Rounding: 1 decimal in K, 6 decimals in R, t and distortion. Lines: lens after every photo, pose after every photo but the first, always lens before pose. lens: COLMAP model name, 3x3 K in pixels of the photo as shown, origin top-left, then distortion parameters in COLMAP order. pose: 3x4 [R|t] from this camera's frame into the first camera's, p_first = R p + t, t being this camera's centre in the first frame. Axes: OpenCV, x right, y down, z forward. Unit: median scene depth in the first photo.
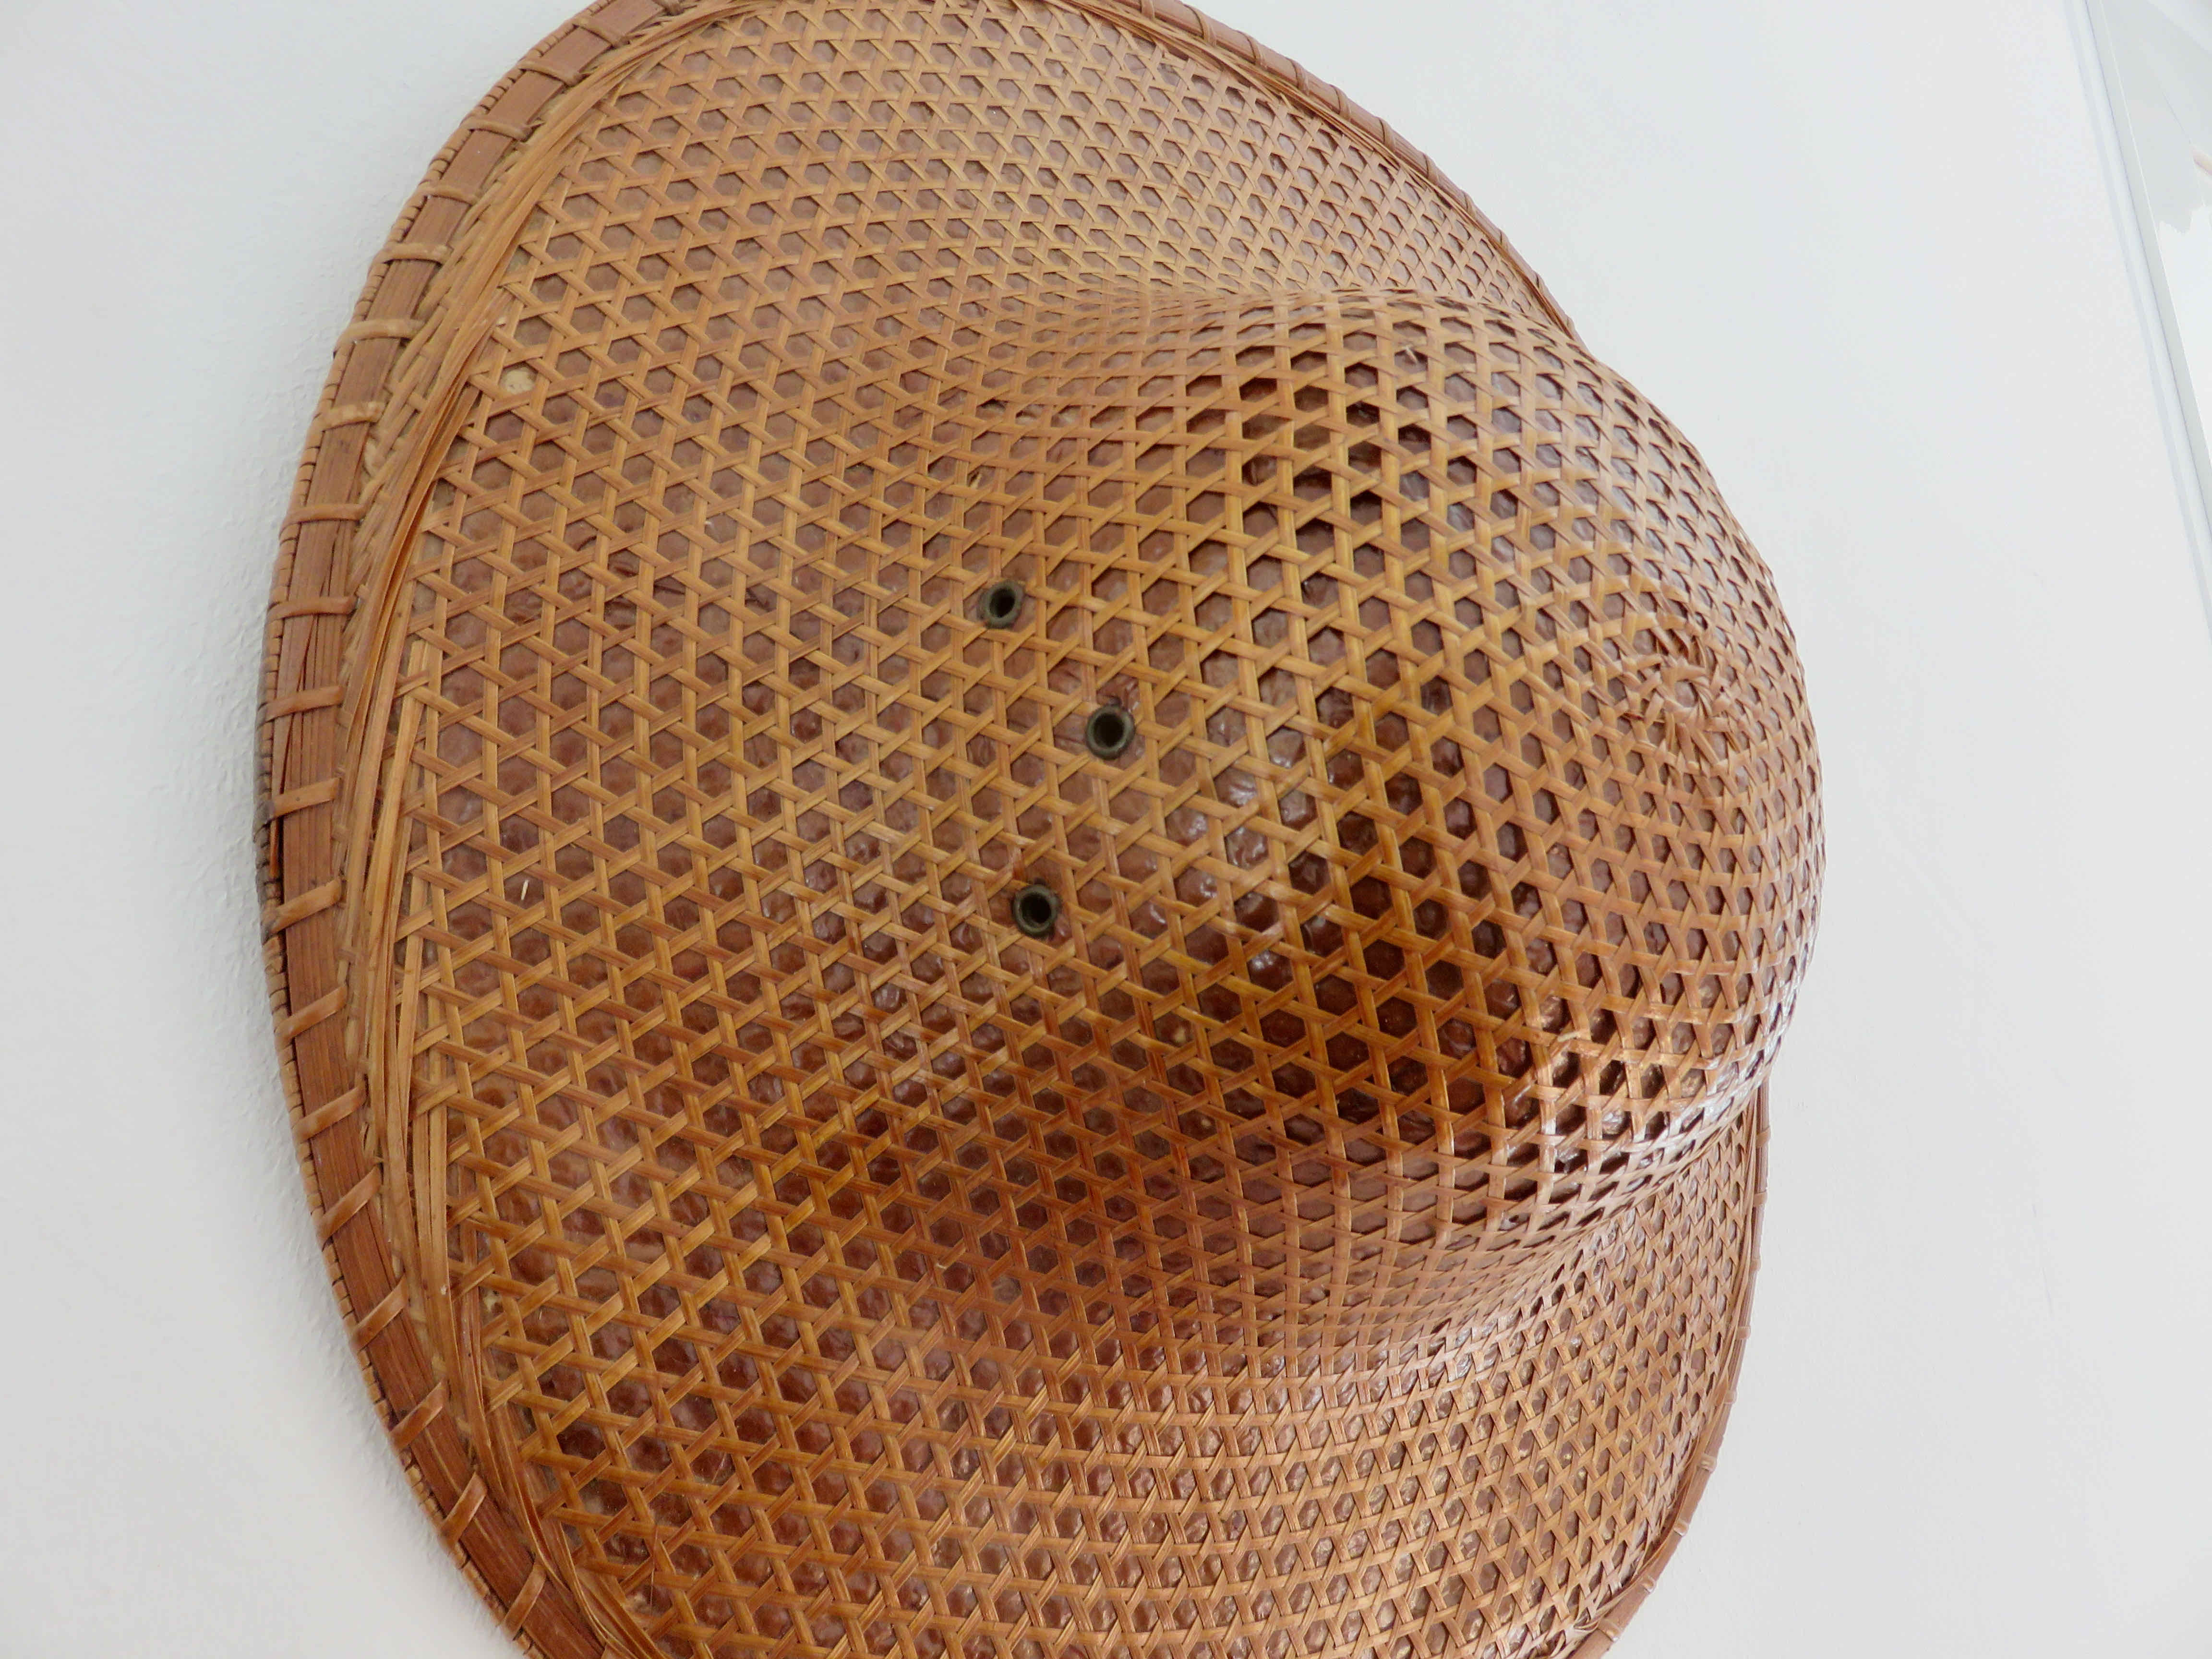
lens RADIAL K [[1648.8, 0, 1102.1], [0, 1648.8, 831.3], [0, 0, 1]] dist [-0.005717, -0.001022]
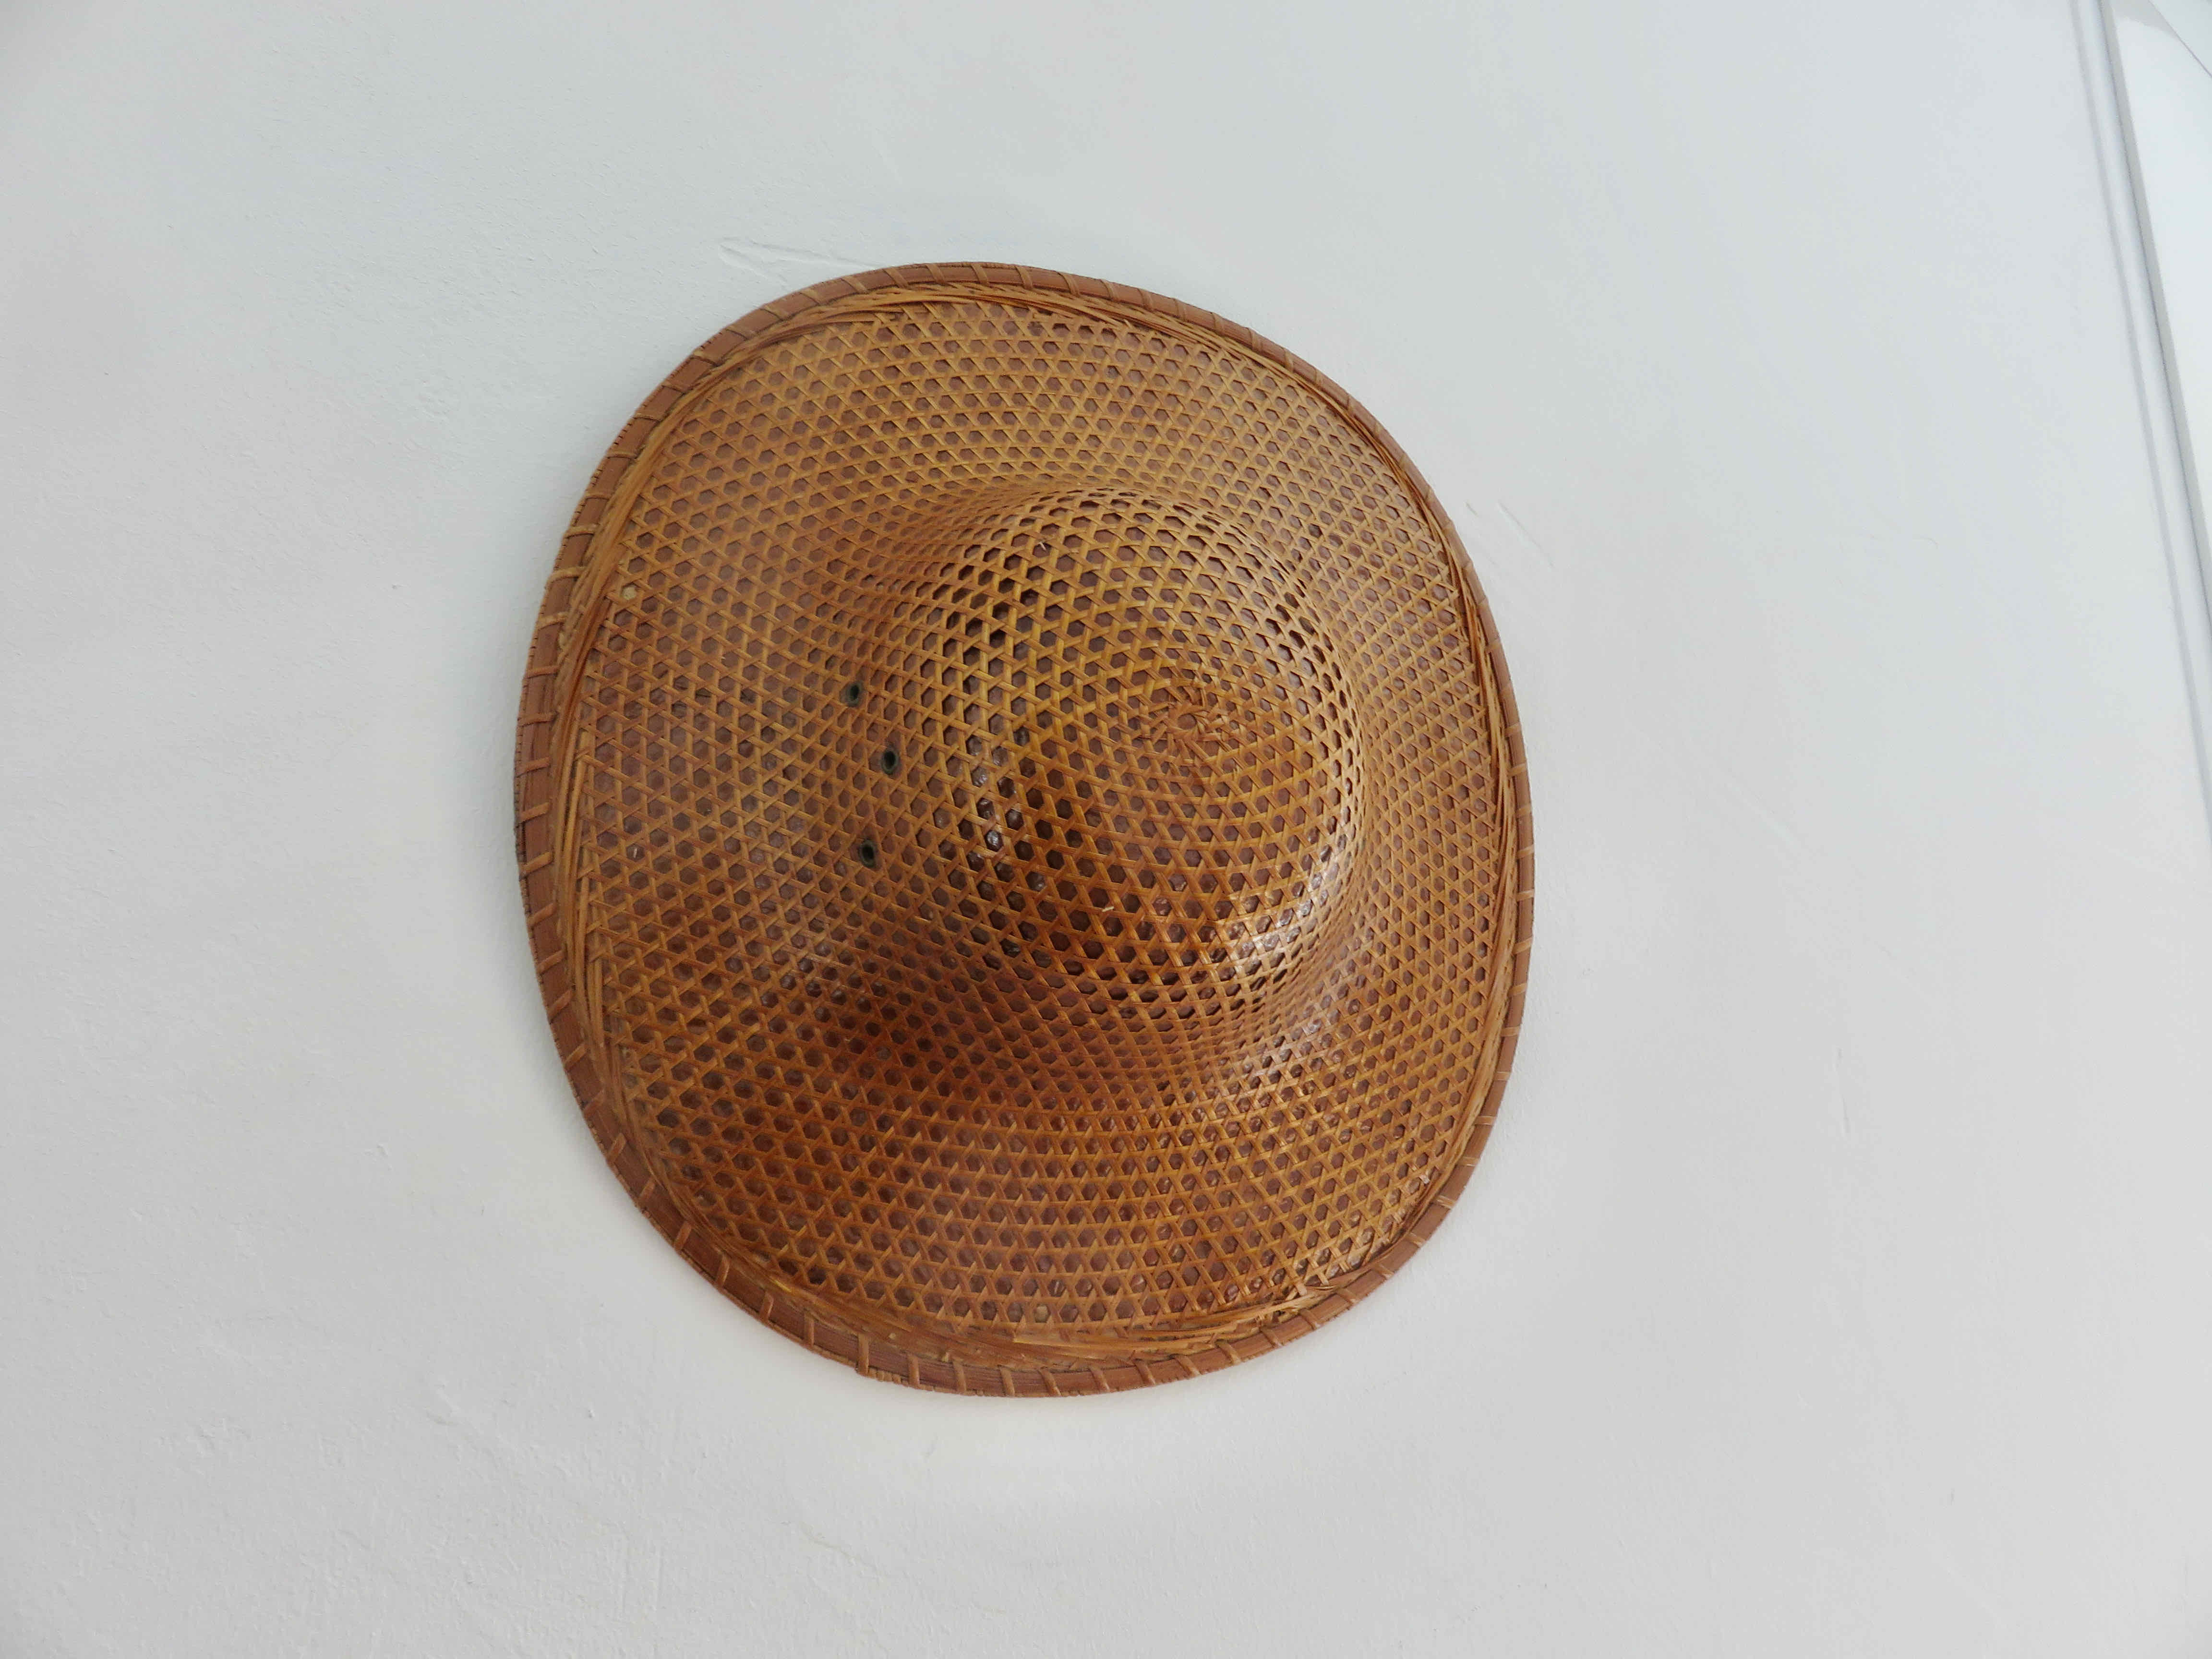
lens RADIAL K [[1648.8, 0, 1102.8], [0, 1648.8, 825.5], [0, 0, 1]] dist [-0.005717, -0.001022]
pose [[0.961475, -0.042768, -0.271546, 0.741285], [0.051390, 0.998373, 0.024718, -0.018056], [0.270047, -0.037720, 0.962108, -0.778971]]
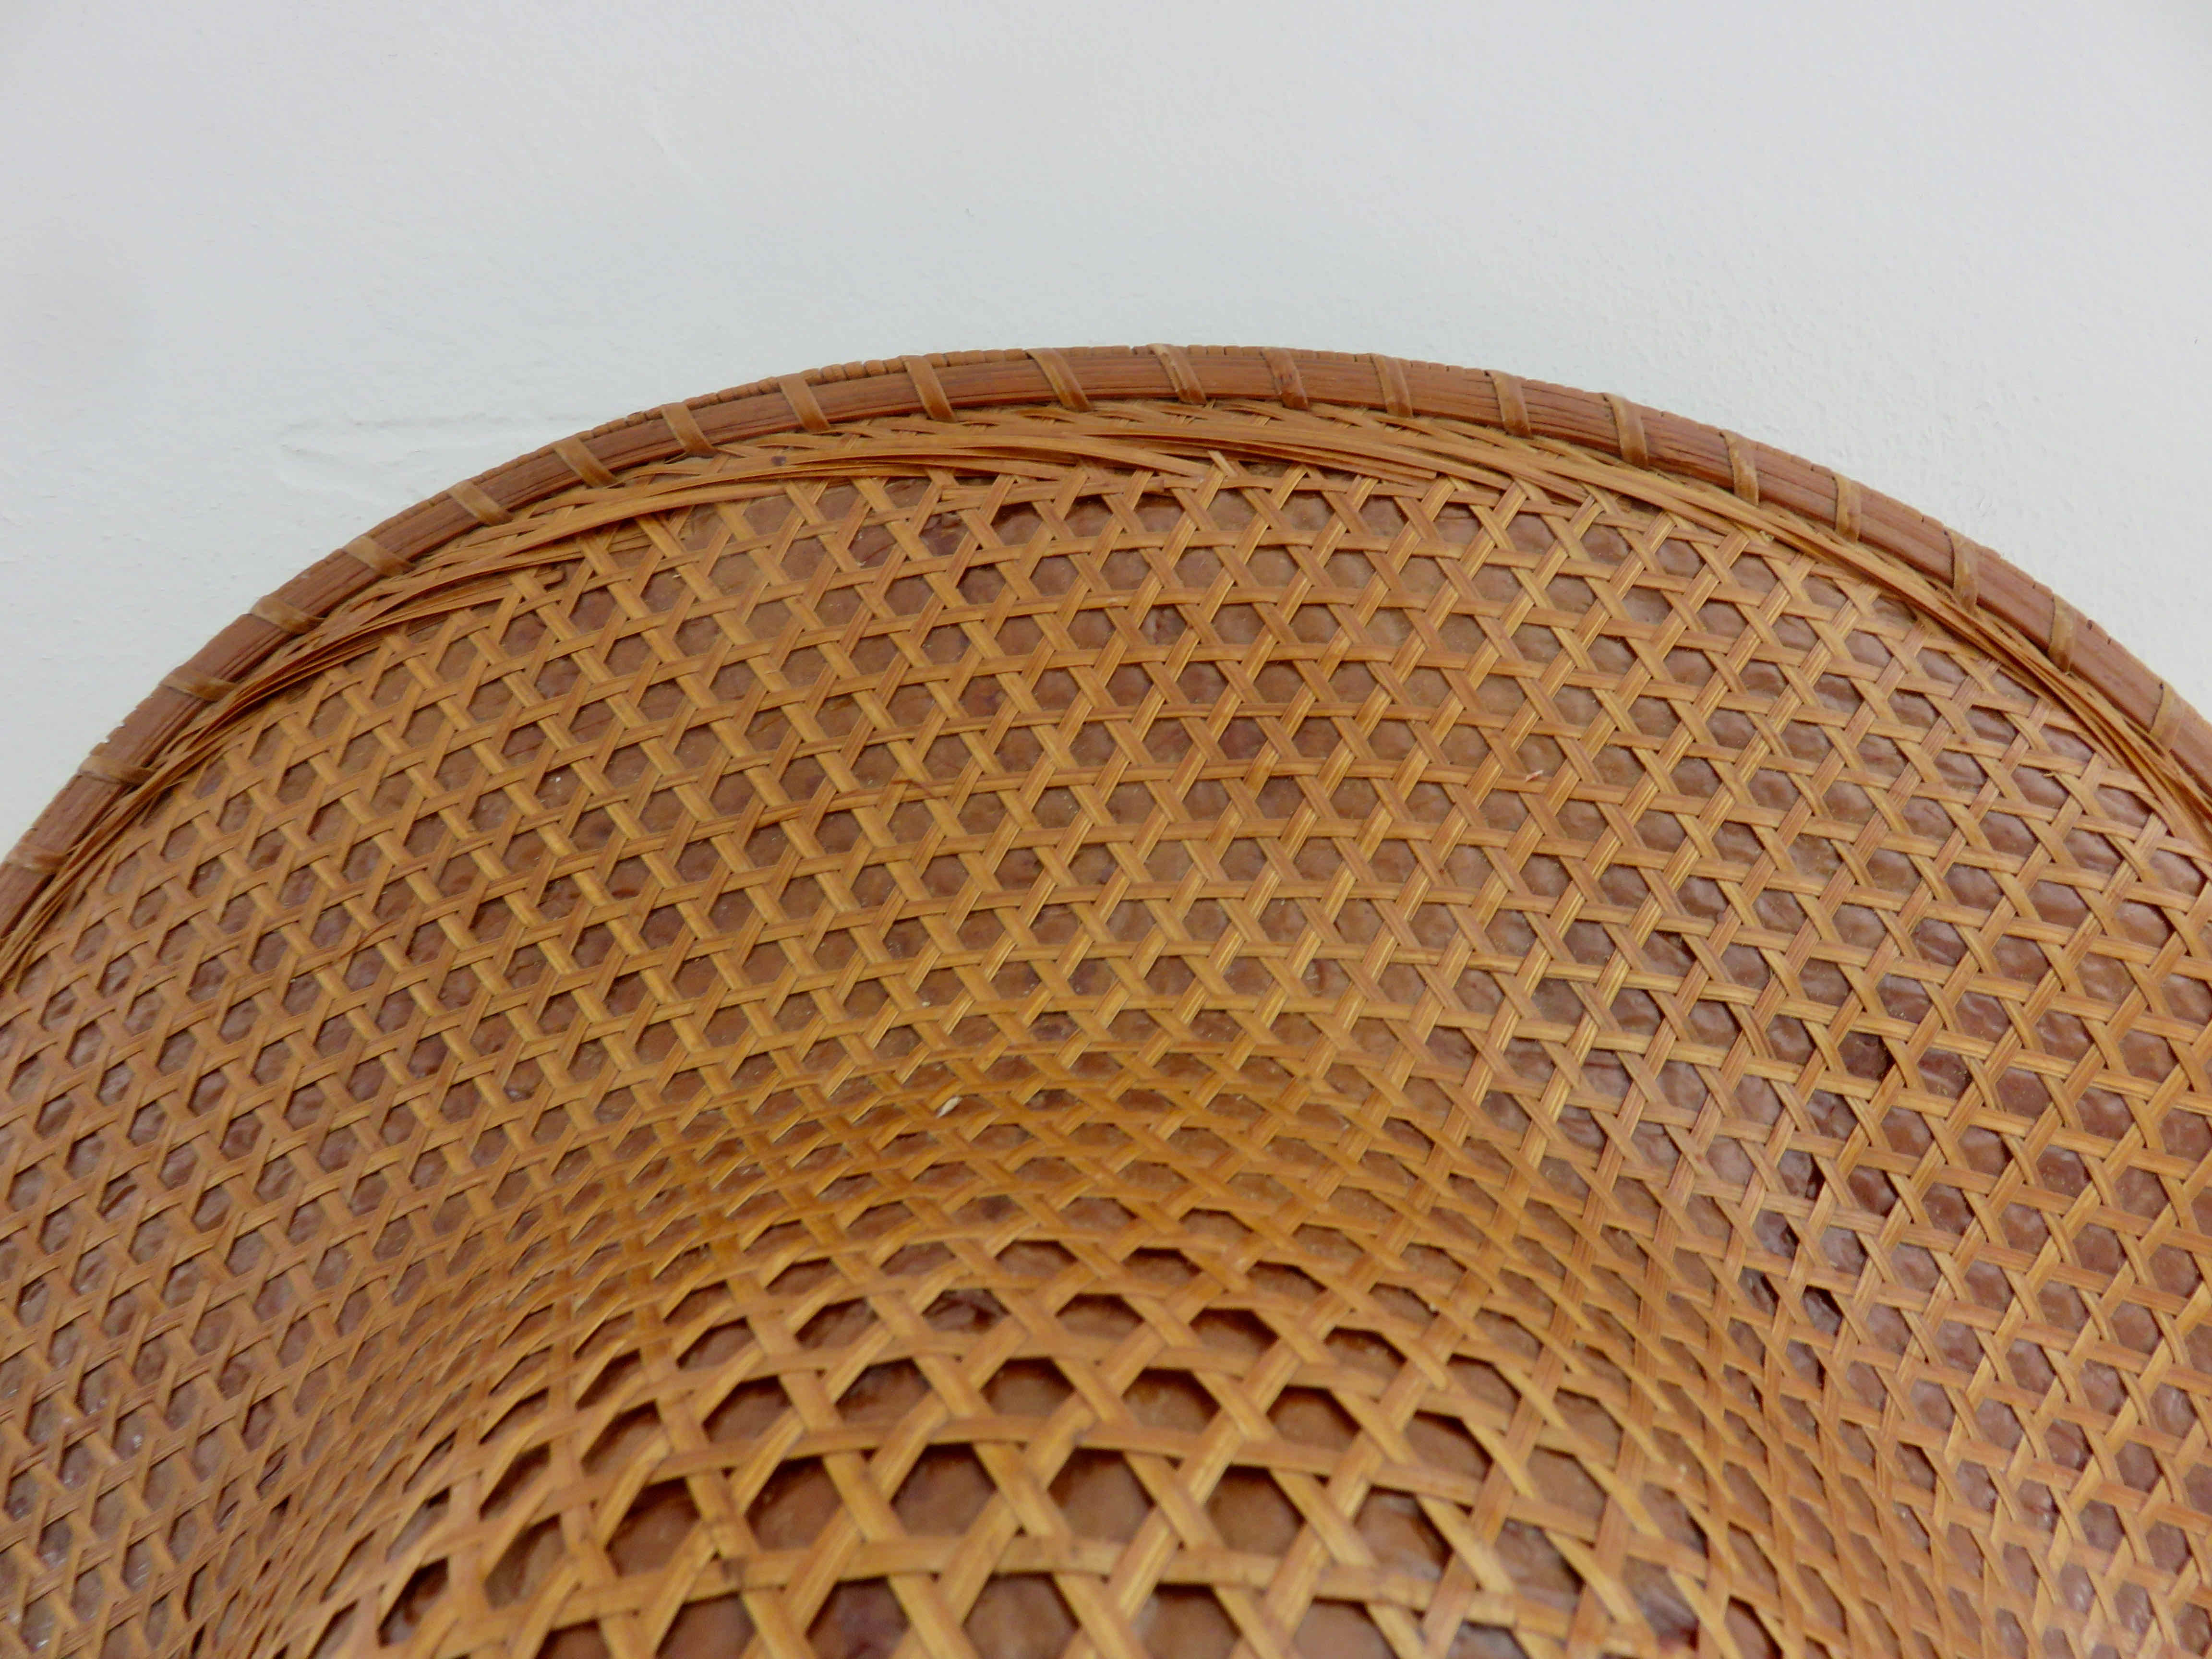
lens RADIAL K [[1648.8, 0, 1108.8], [0, 1648.8, 847.5], [0, 0, 1]] dist [-0.005717, -0.001022]
pose [[0.797568, -0.119681, -0.591237, 0.581585], [0.149159, 0.988813, 0.001052, -0.492943], [0.584497, -0.089028, 0.806497, 0.811292]]
